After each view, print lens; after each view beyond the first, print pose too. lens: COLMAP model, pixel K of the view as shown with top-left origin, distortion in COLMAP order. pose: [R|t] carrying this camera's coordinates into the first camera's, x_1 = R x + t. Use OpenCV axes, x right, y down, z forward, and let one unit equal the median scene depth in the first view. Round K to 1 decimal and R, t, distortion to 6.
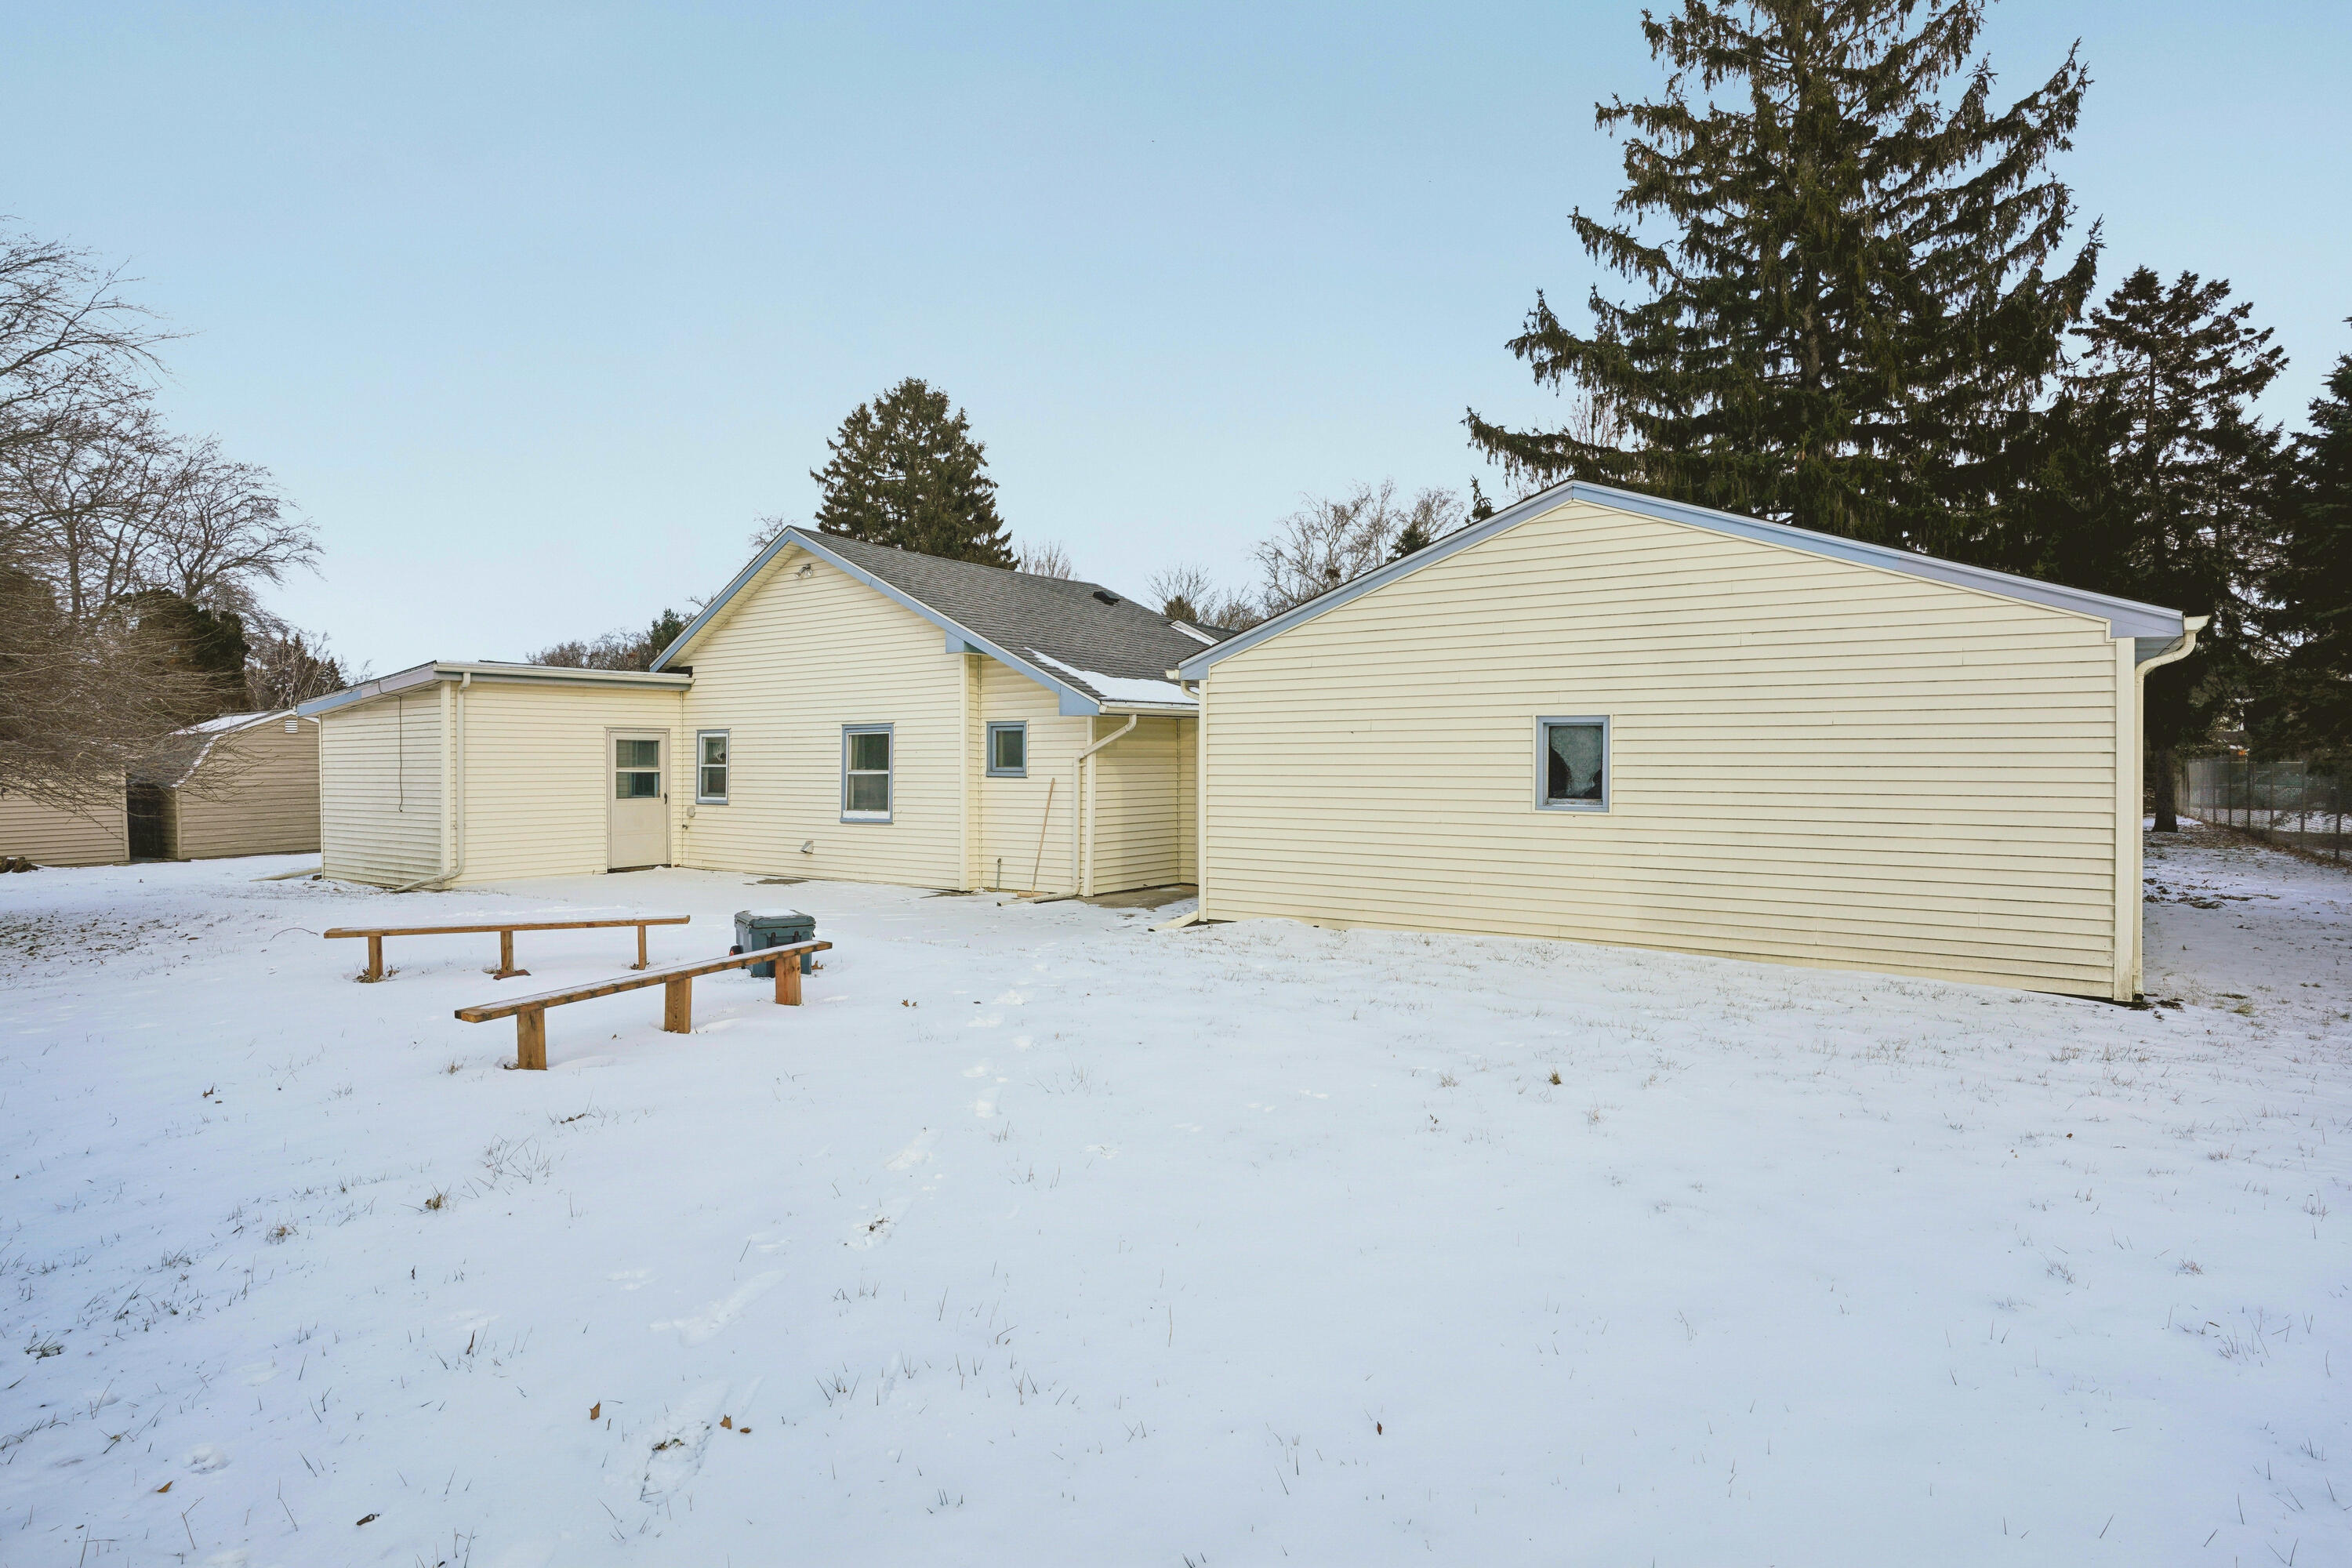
lens RADIAL K [[1225.7, 0, 1176.0], [0, 1225.7, 787.1], [0, 0, 1]] dist [-0.042213, 0.000282]
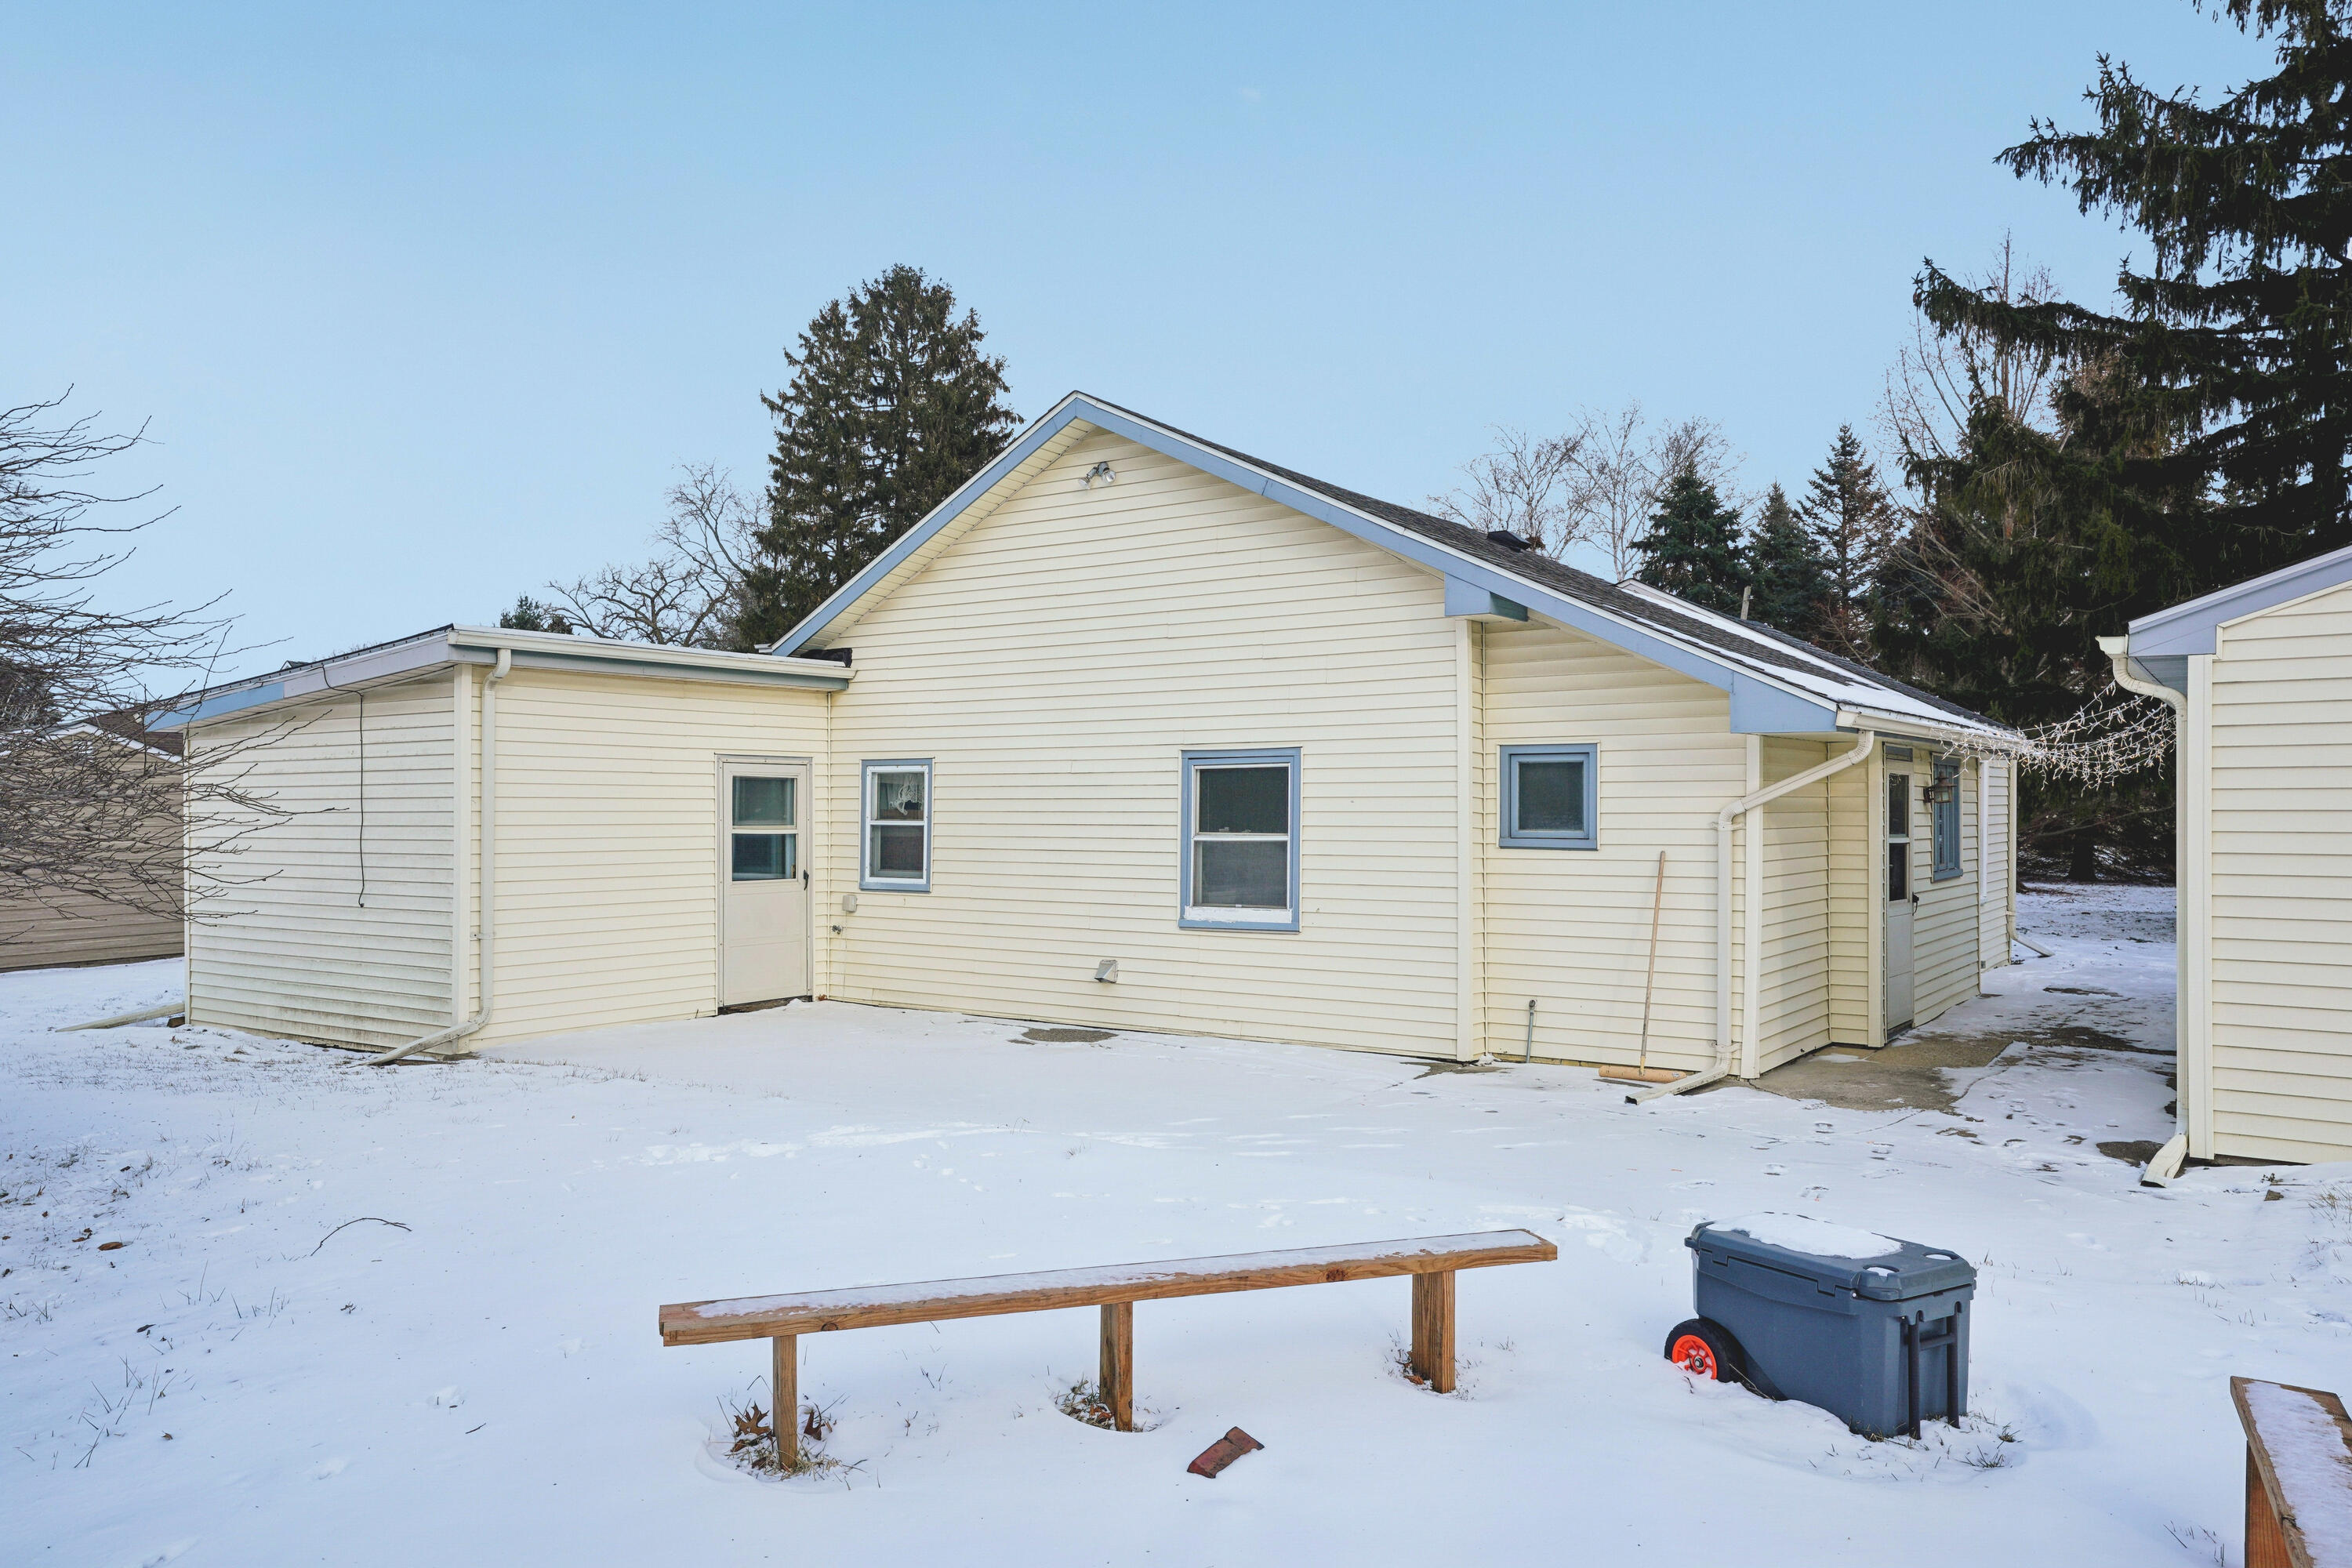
lens RADIAL K [[1641.7, 0, 1173.3], [0, 1641.7, 828.0], [0, 0, 1]] dist [-0.001109, 0.008458]
pose [[0.999994, 0.003326, -0.000733, -0.244029], [-0.003333, 0.999942, -0.010286, -0.007478], [0.000699, 0.010289, 0.999947, 0.229280]]
